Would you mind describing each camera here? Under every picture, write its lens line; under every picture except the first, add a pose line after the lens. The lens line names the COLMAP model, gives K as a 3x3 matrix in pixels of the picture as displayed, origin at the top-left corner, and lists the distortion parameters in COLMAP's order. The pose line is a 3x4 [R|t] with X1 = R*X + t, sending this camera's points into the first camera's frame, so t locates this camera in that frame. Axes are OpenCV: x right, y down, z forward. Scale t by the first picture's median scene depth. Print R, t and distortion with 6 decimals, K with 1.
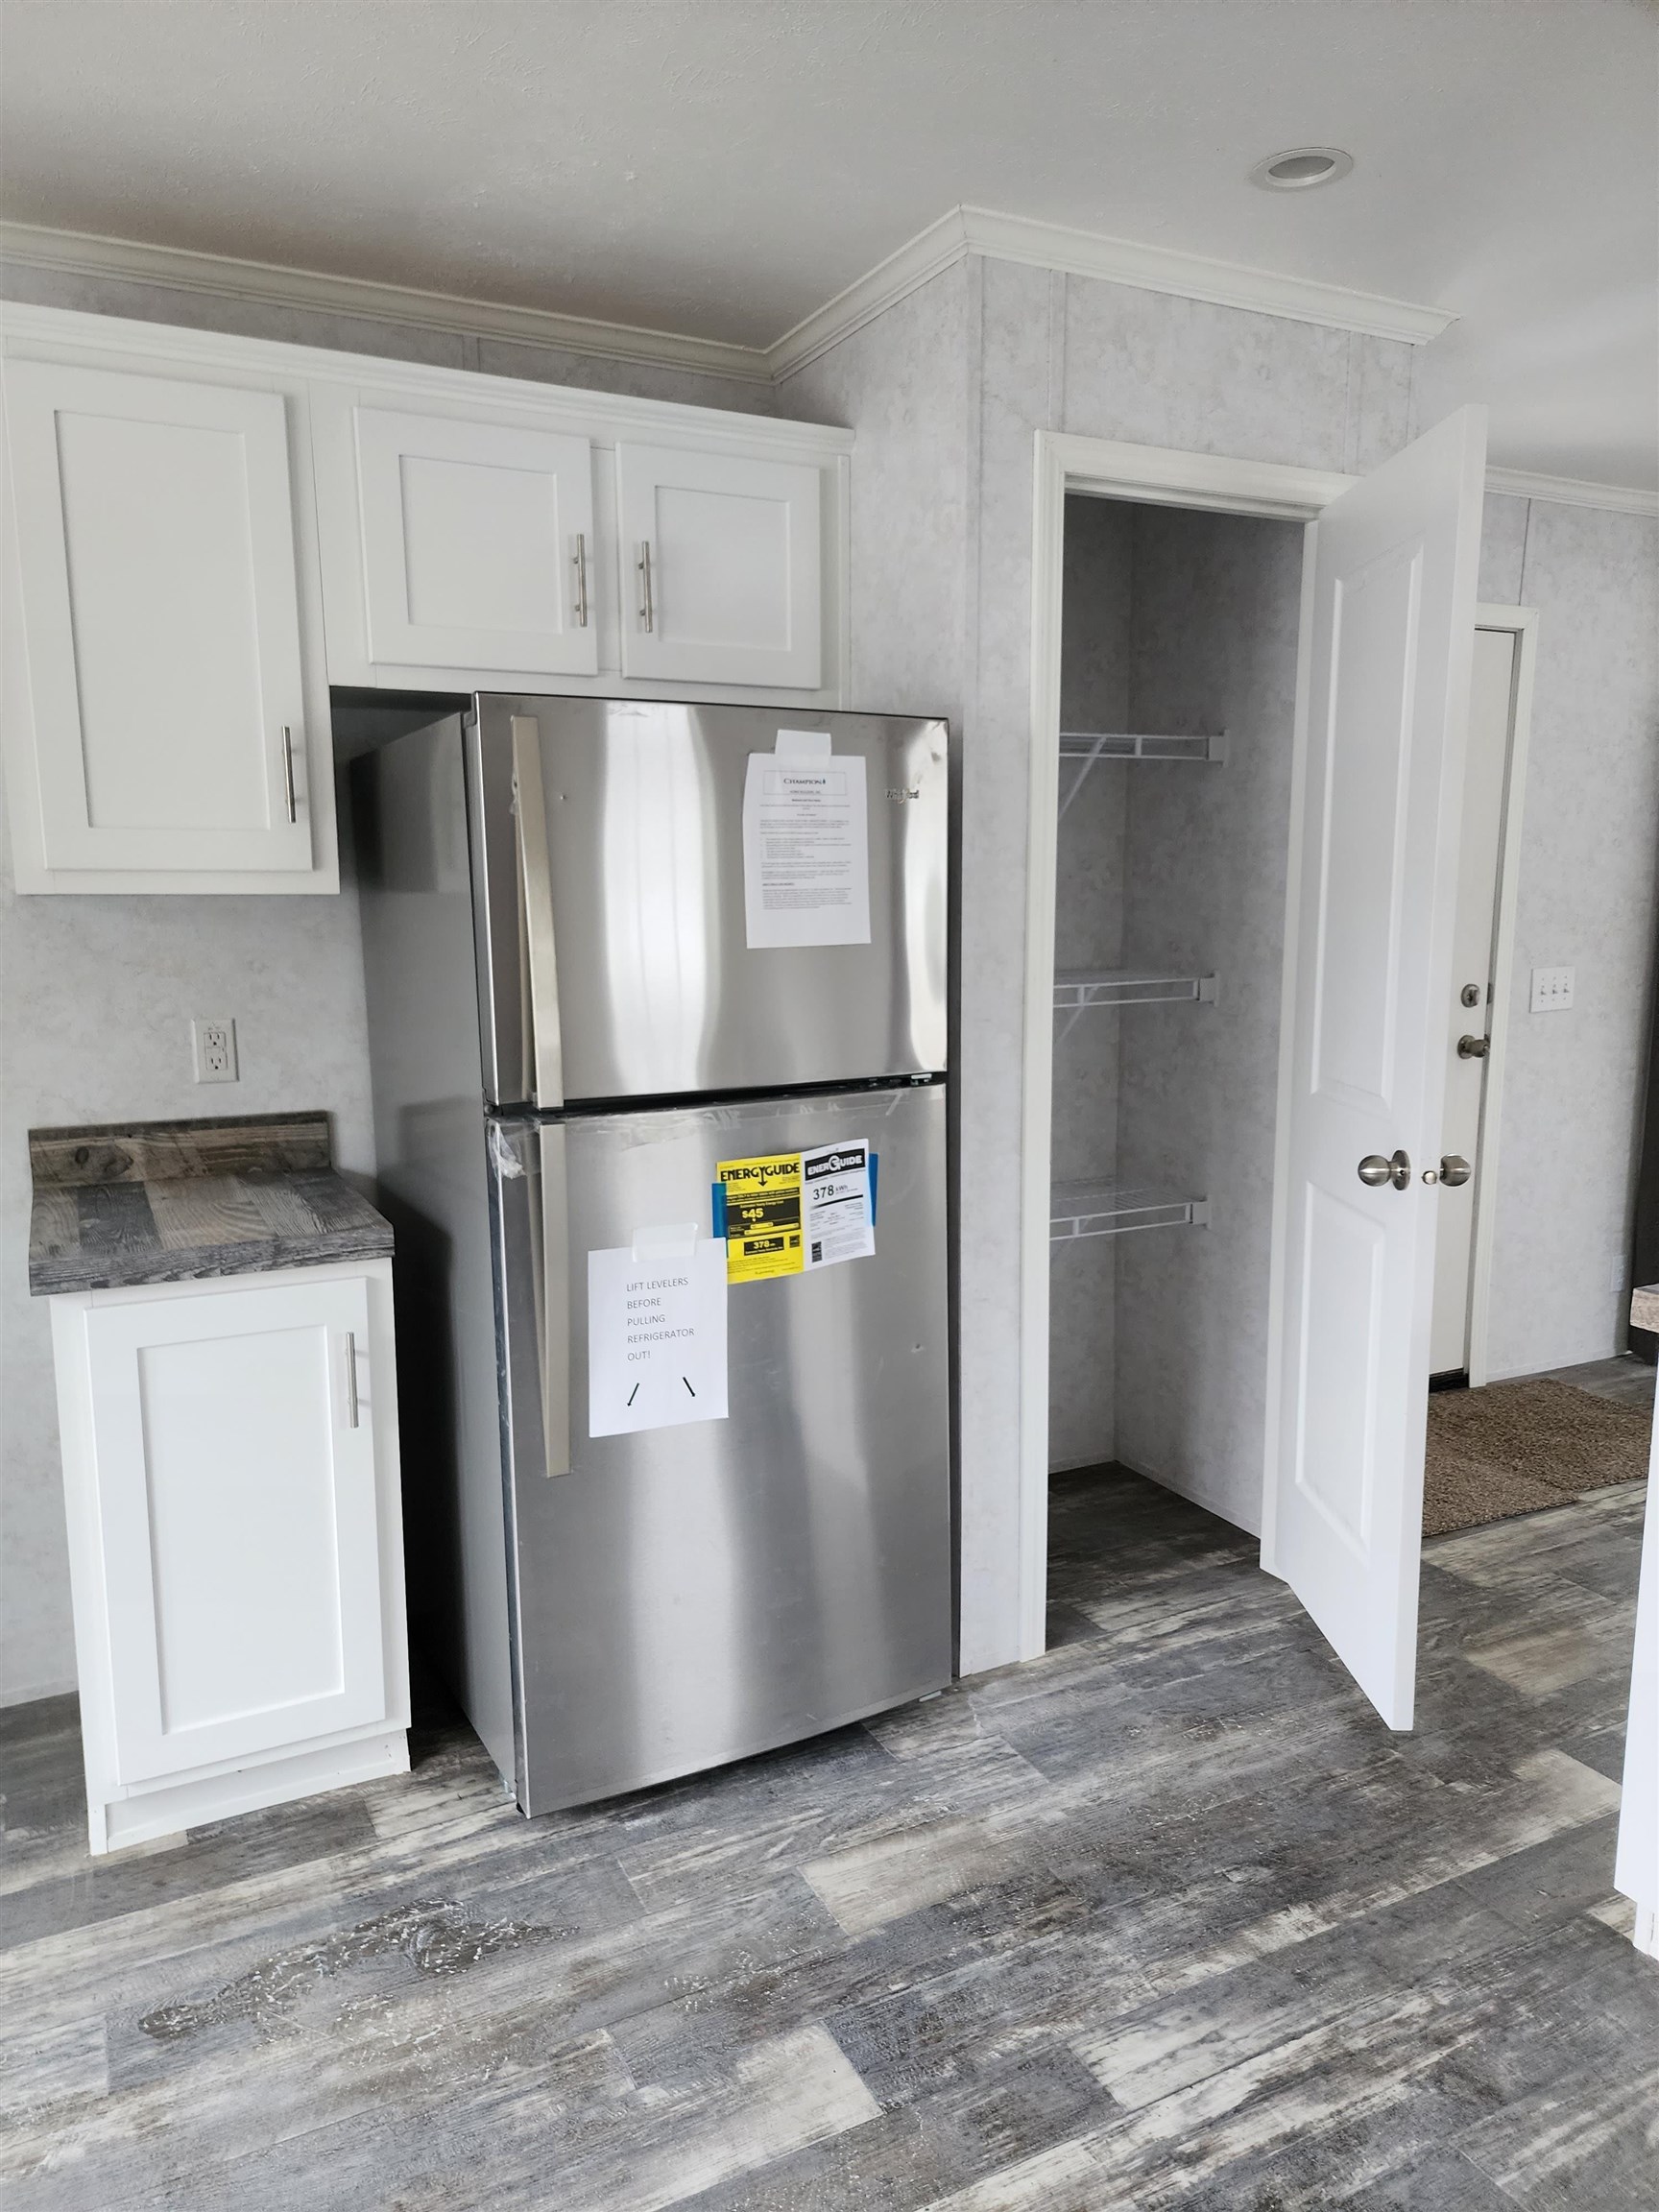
lens RADIAL K [[1491.5, 0, 821.2], [0, 1491.5, 1112.6], [0, 0, 1]] dist [0.085082, -0.070522]
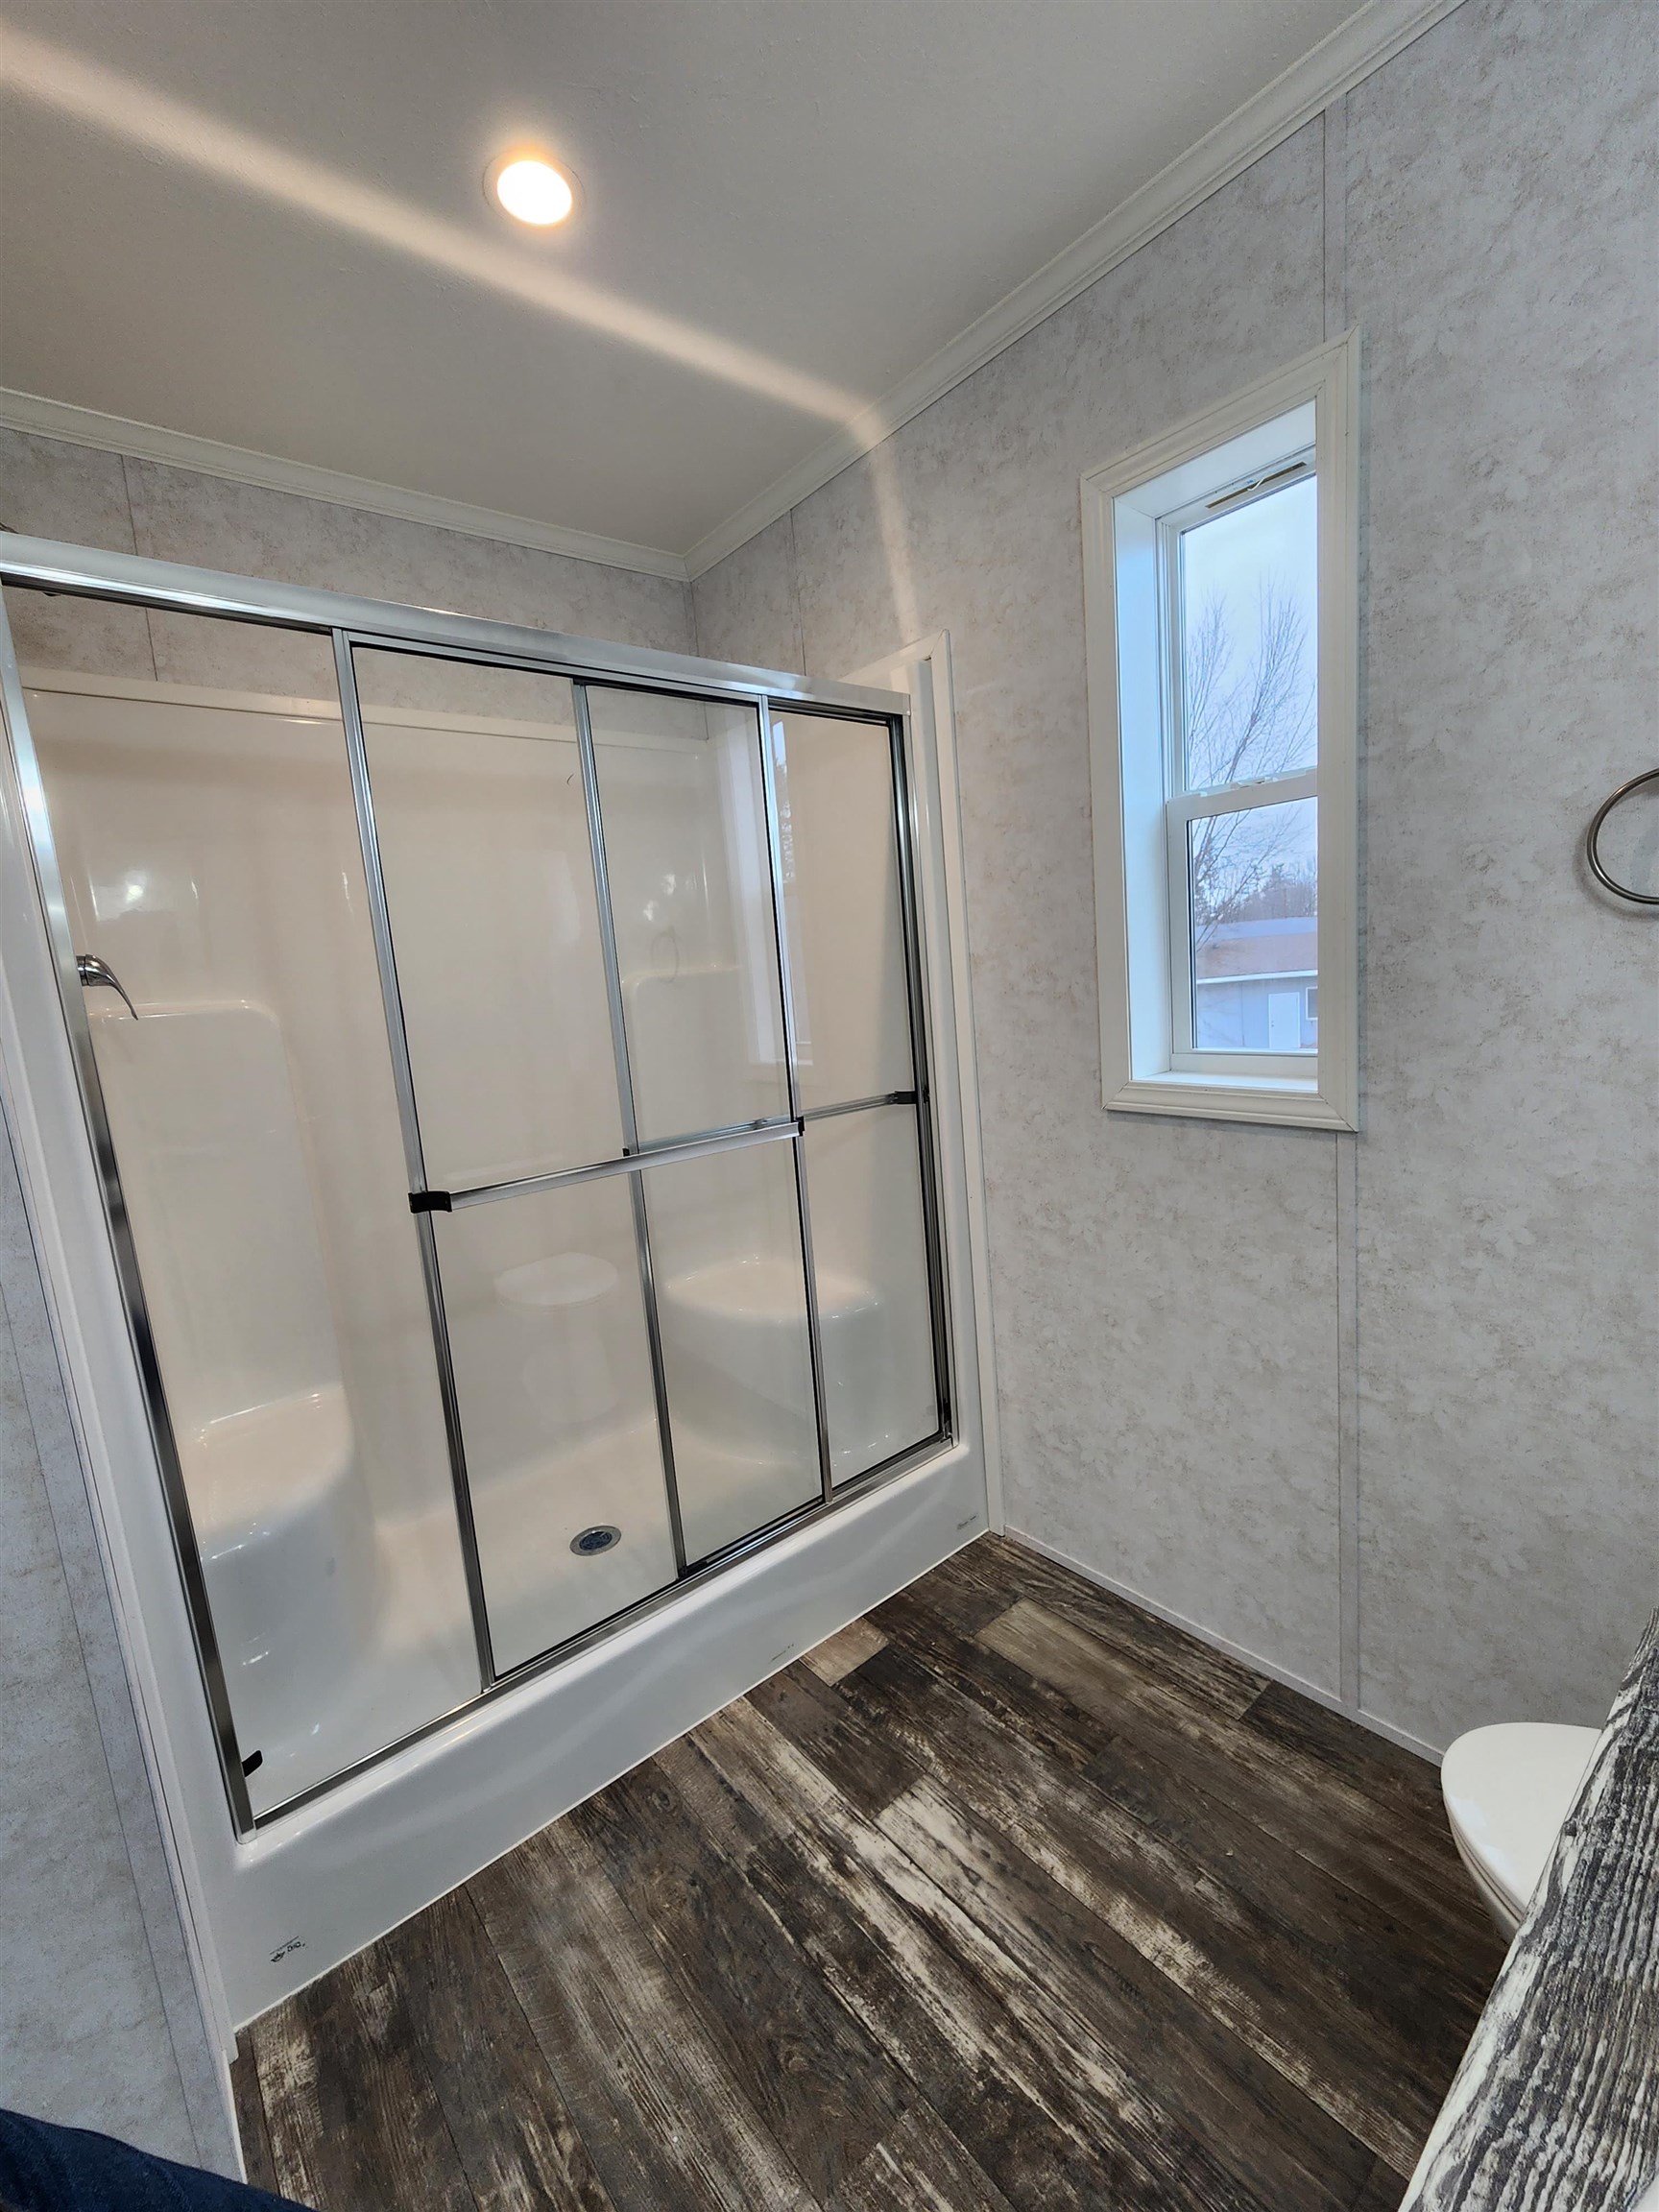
lens RADIAL K [[916.6, 0, 846.4], [0, 916.6, 1100.6], [0, 0, 1]] dist [0.001489, -0.002576]
pose [[0.225423, 0.112144, -0.967785, 0.747508], [-0.063641, 0.992927, 0.100233, -0.040596], [0.972180, 0.038996, 0.230966, 0.638274]]
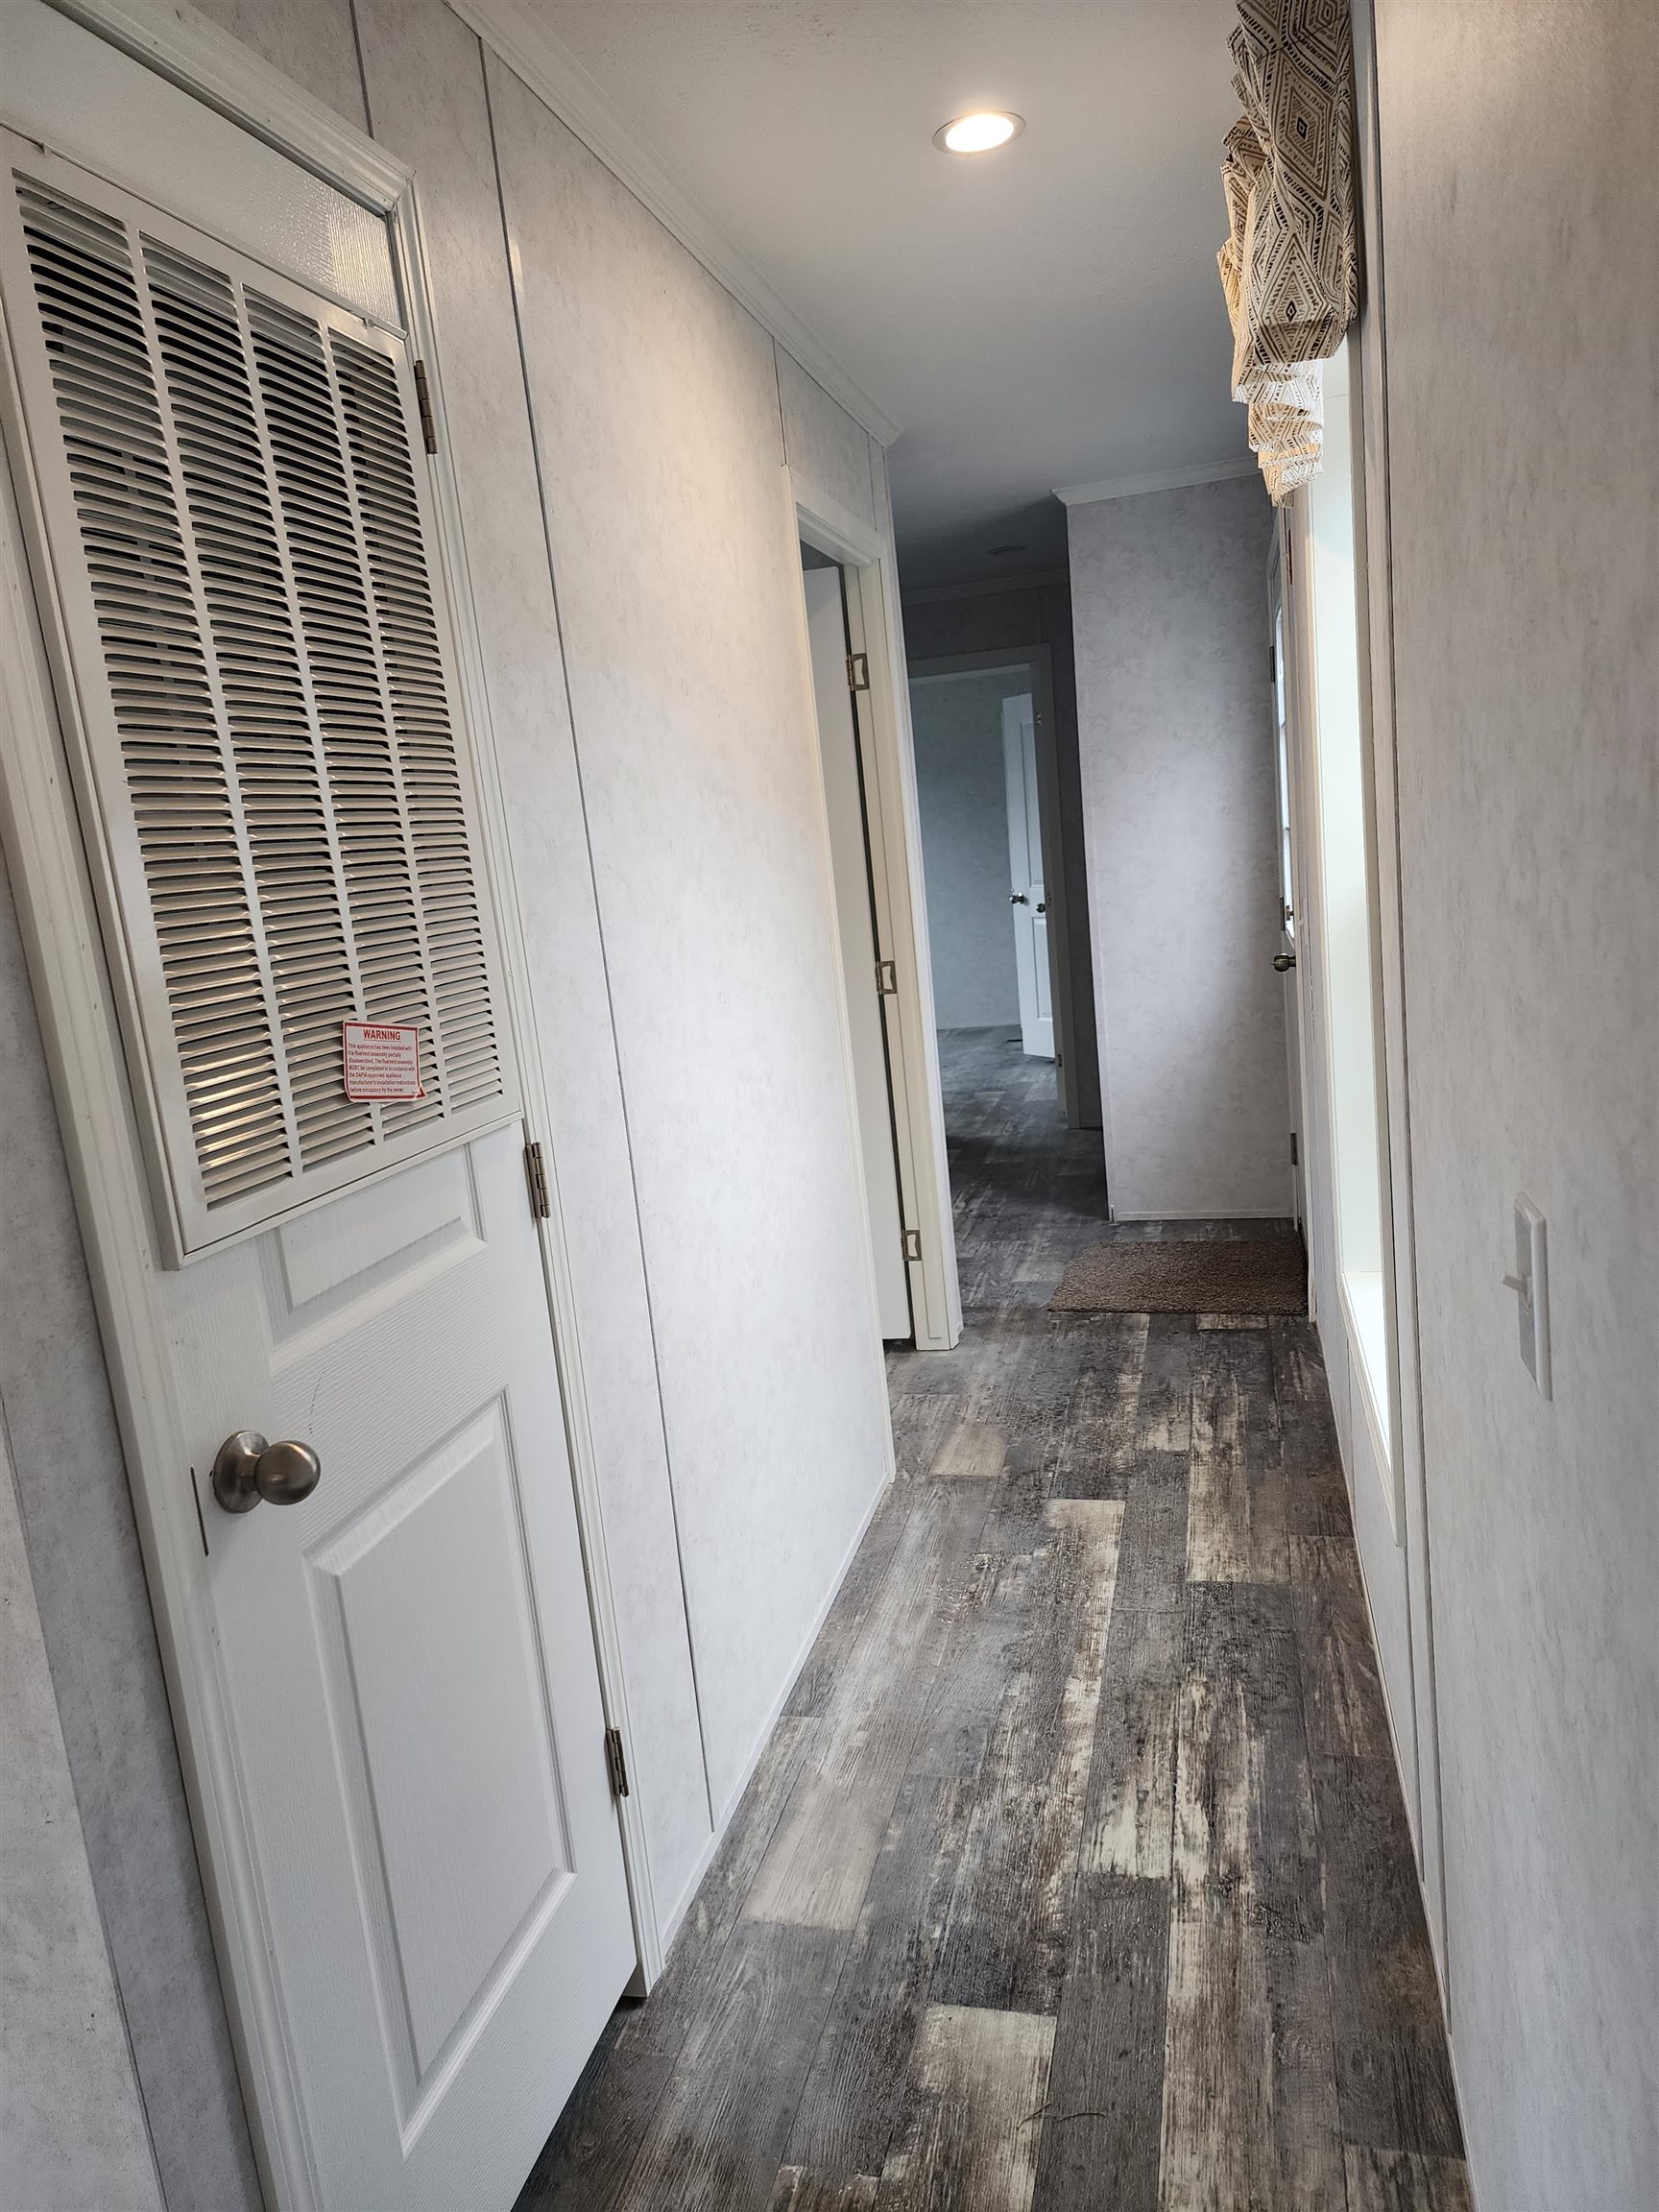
lens RADIAL K [[1475.6, 0, 829.5], [0, 1475.6, 1106.0], [0, 0, 1]] dist [0.093289, -0.076359]
pose [[0.662979, -0.202991, 0.720592, -0.559048], [0.210482, 0.974253, 0.080794, -0.051274], [-0.718440, 0.098106, 0.688636, 0.284174]]
